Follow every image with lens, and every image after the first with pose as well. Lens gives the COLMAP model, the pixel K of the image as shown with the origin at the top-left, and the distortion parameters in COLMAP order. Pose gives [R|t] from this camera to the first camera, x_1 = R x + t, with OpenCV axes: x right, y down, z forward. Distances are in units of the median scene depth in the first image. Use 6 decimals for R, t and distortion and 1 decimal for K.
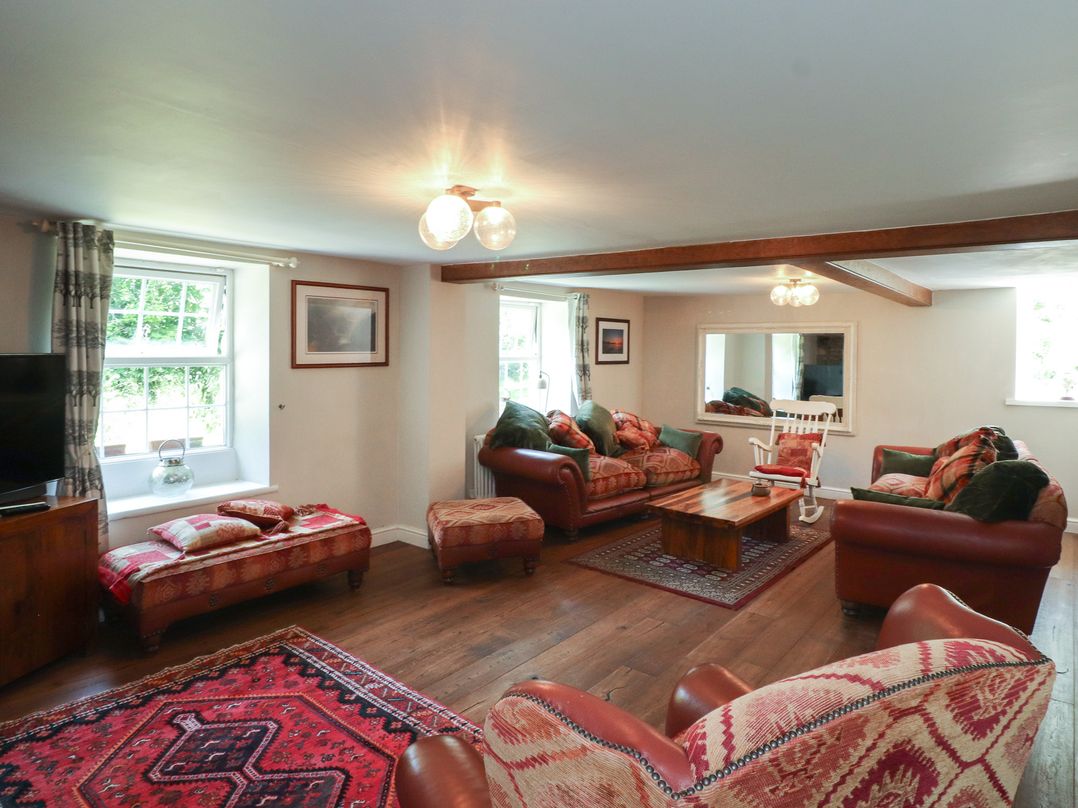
lens RADIAL K [[638.9, 0, 561.6], [0, 638.9, 355.8], [0, 0, 1]] dist [0.027310, -0.024101]
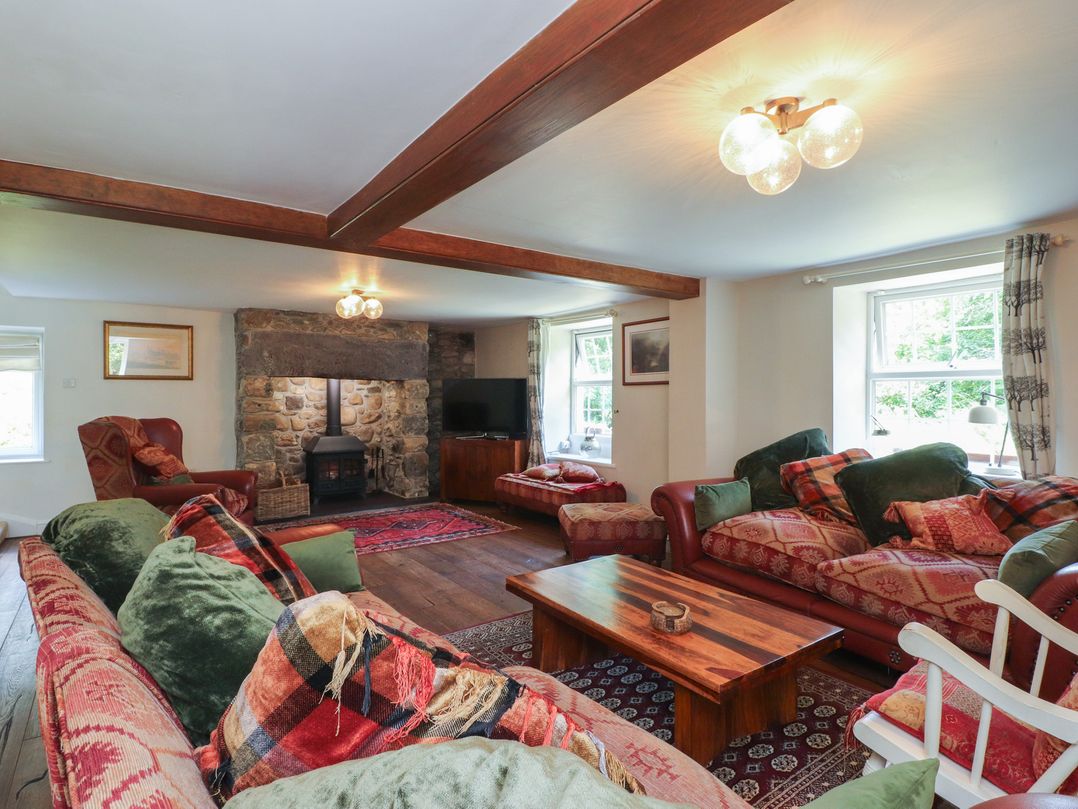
lens RADIAL K [[560.5, 0, 540.0], [0, 560.5, 397.8], [0, 0, 1]] dist [0.000090, -0.012964]
pose [[-0.246240, -0.008478, -0.969172, 0.699628], [-0.013267, 0.999898, -0.005376, 0.046811], [0.969118, 0.011534, -0.246327, 0.944869]]
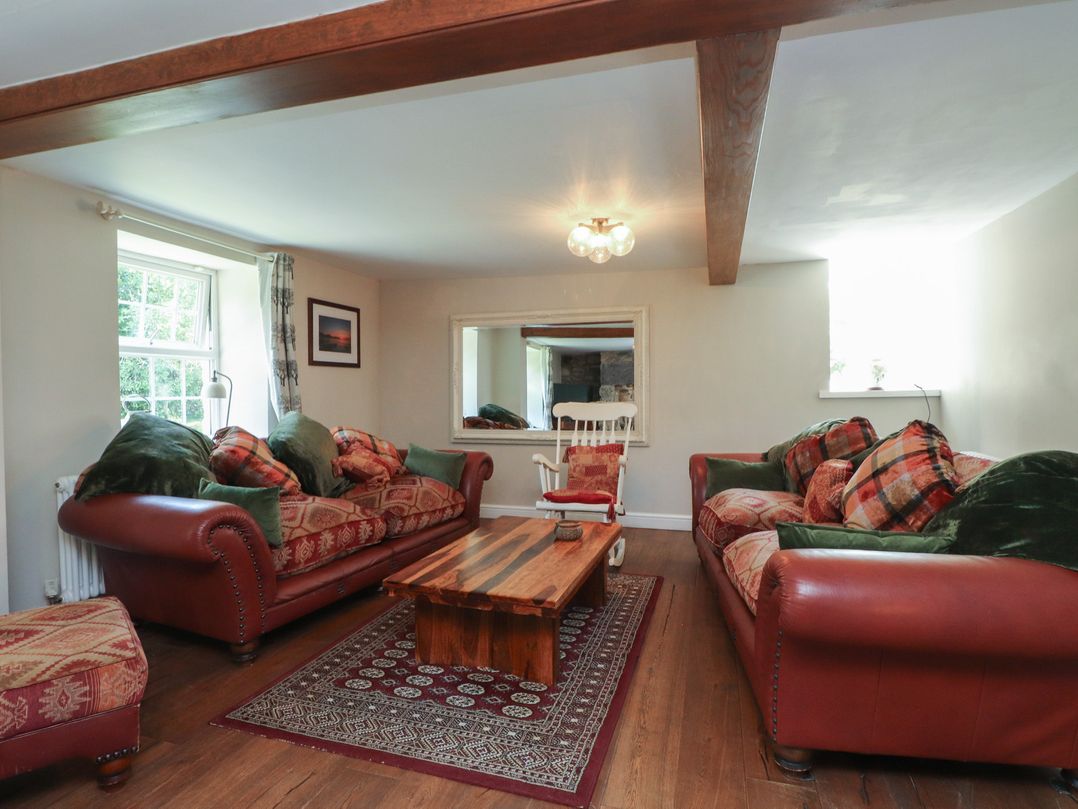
lens RADIAL K [[597.1, 0, 540.5], [0, 597.1, 417.8], [0, 0, 1]] dist [-0.002688, -0.015392]
pose [[0.927525, -0.029584, 0.372588, 0.060053], [0.014111, 0.998924, 0.044189, 0.063410], [-0.373494, -0.035729, 0.926944, 0.420195]]
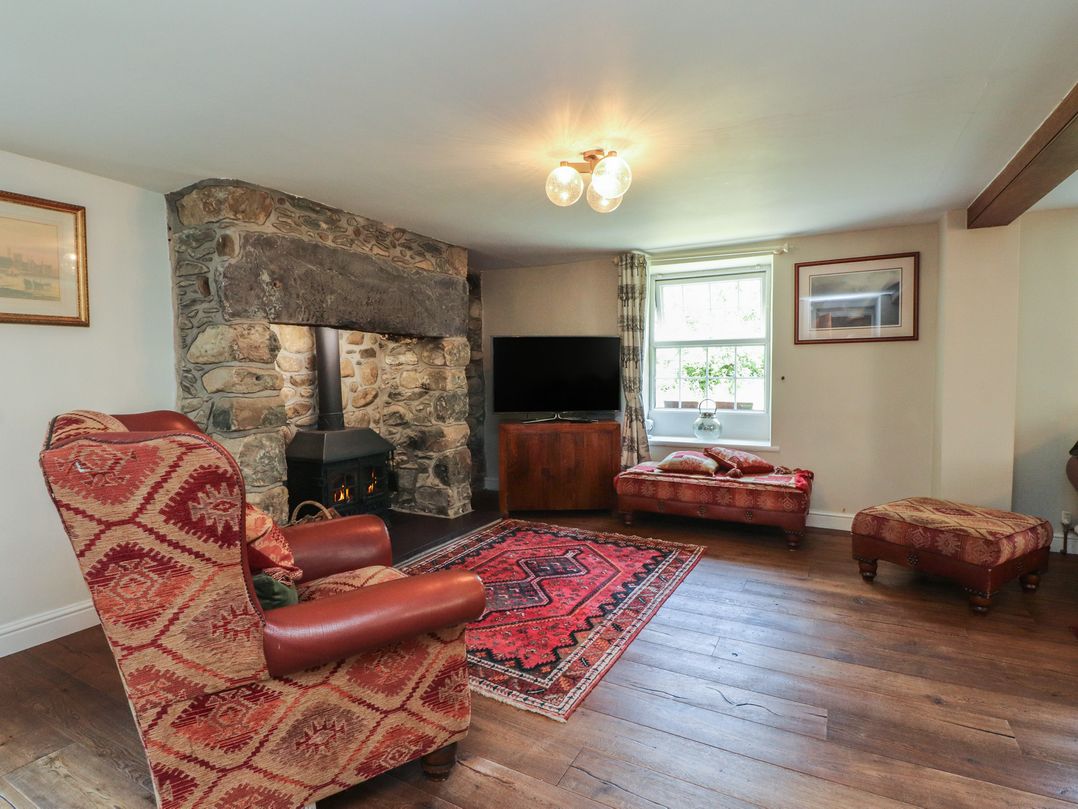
lens RADIAL K [[560.5, 0, 540.0], [0, 560.5, 397.8], [0, 0, 1]] dist [0.000090, -0.012964]
pose [[0.180986, 0.038525, -0.982731, 0.377582], [0.002539, 0.999211, 0.039639, 0.060365], [0.983482, -0.009669, 0.180746, 0.329689]]
